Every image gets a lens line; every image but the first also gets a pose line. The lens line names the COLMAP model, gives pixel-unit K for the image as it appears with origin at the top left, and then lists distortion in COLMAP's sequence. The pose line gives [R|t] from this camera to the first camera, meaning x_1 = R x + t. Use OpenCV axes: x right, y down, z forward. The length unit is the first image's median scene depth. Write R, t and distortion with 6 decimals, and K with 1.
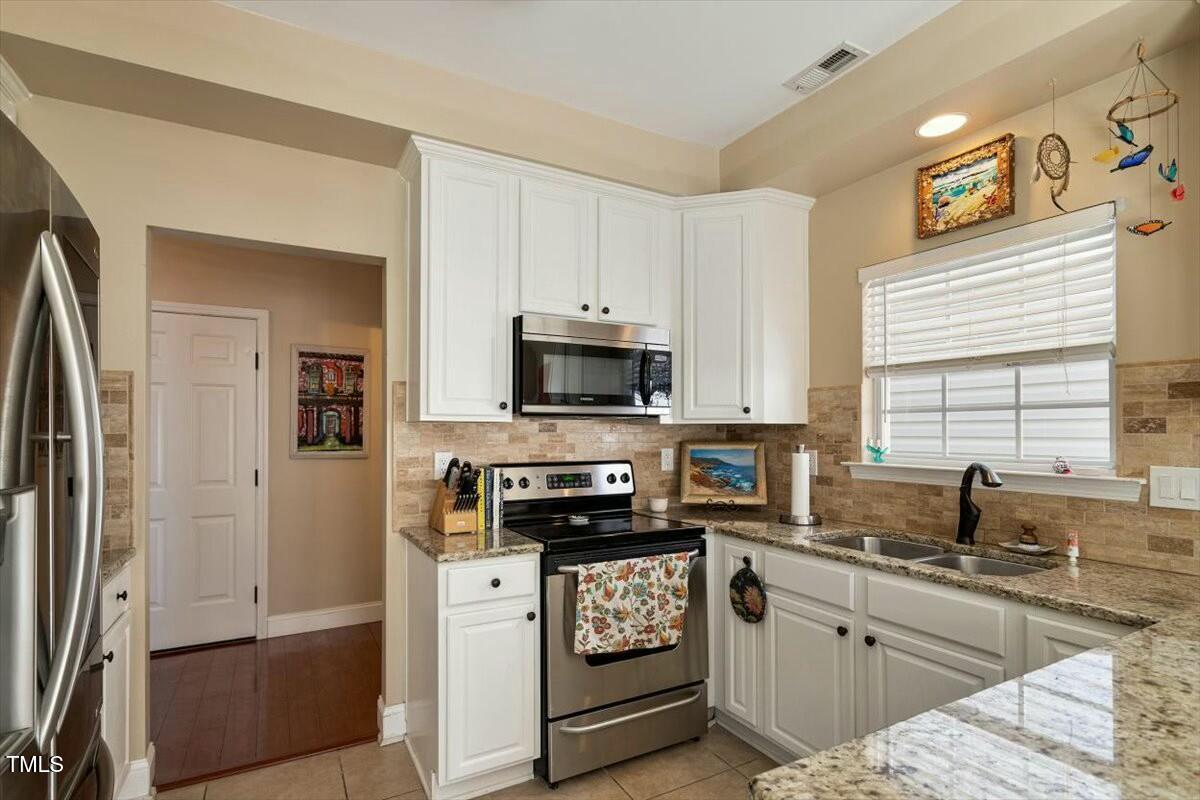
lens RADIAL K [[585.7, 0, 598.2], [0, 585.7, 425.1], [0, 0, 1]] dist [0.000801, 0.000560]
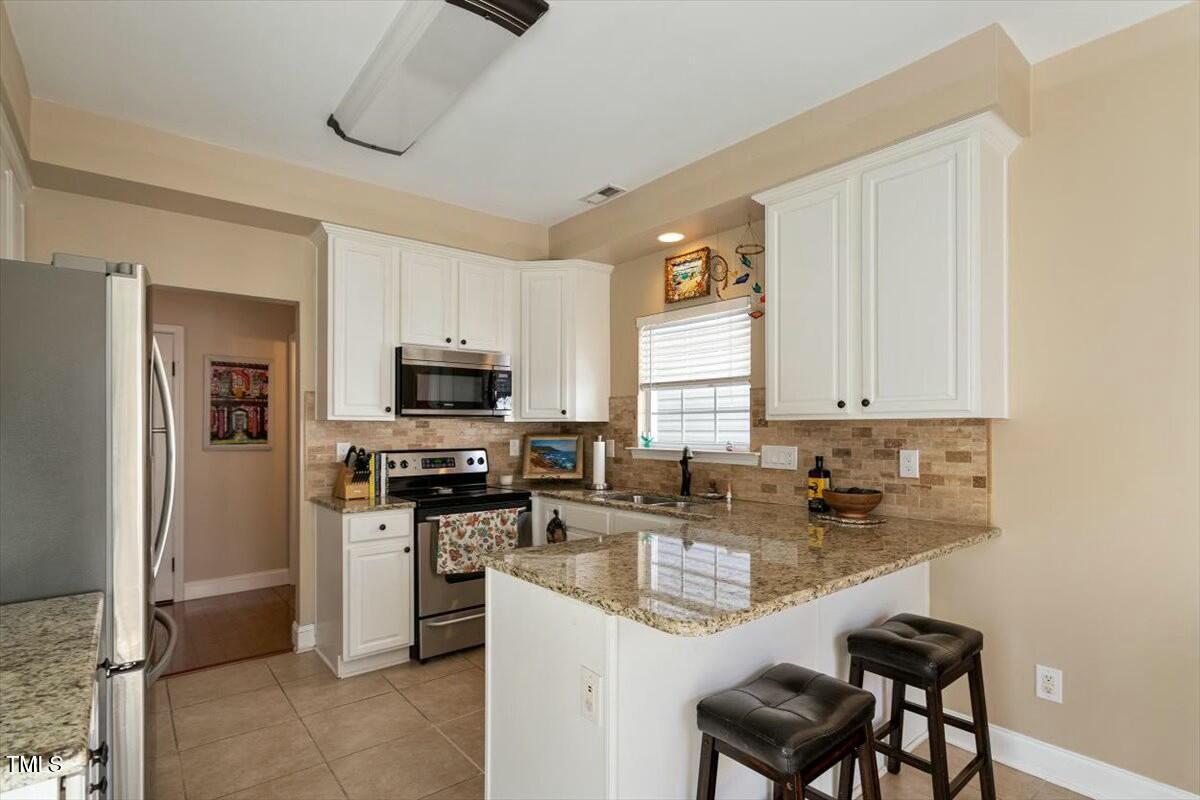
lens RADIAL K [[601.8, 0, 598.0], [0, 601.8, 421.6], [0, 0, 1]] dist [0.000180, 0.000566]
pose [[0.986170, -0.000895, 0.165735, 0.097279], [0.000776, 0.999999, 0.000784, -0.003719], [-0.165736, -0.000645, 0.986170, -0.522423]]
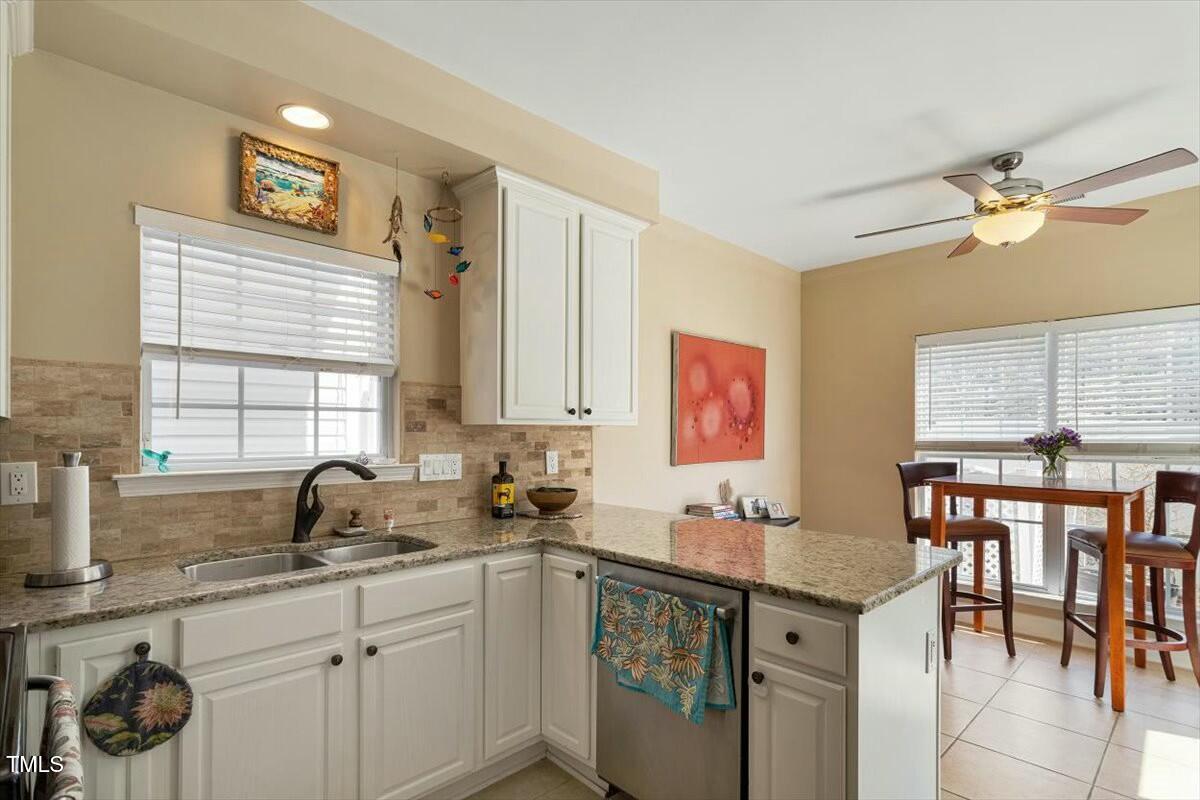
lens RADIAL K [[585.7, 0, 598.2], [0, 585.7, 425.1], [0, 0, 1]] dist [0.000801, 0.000560]
pose [[-0.254463, 0.005212, 0.967068, -0.413385], [-0.013952, 0.999862, -0.009060, 0.002776], [-0.966982, -0.015798, -0.254355, 0.662392]]
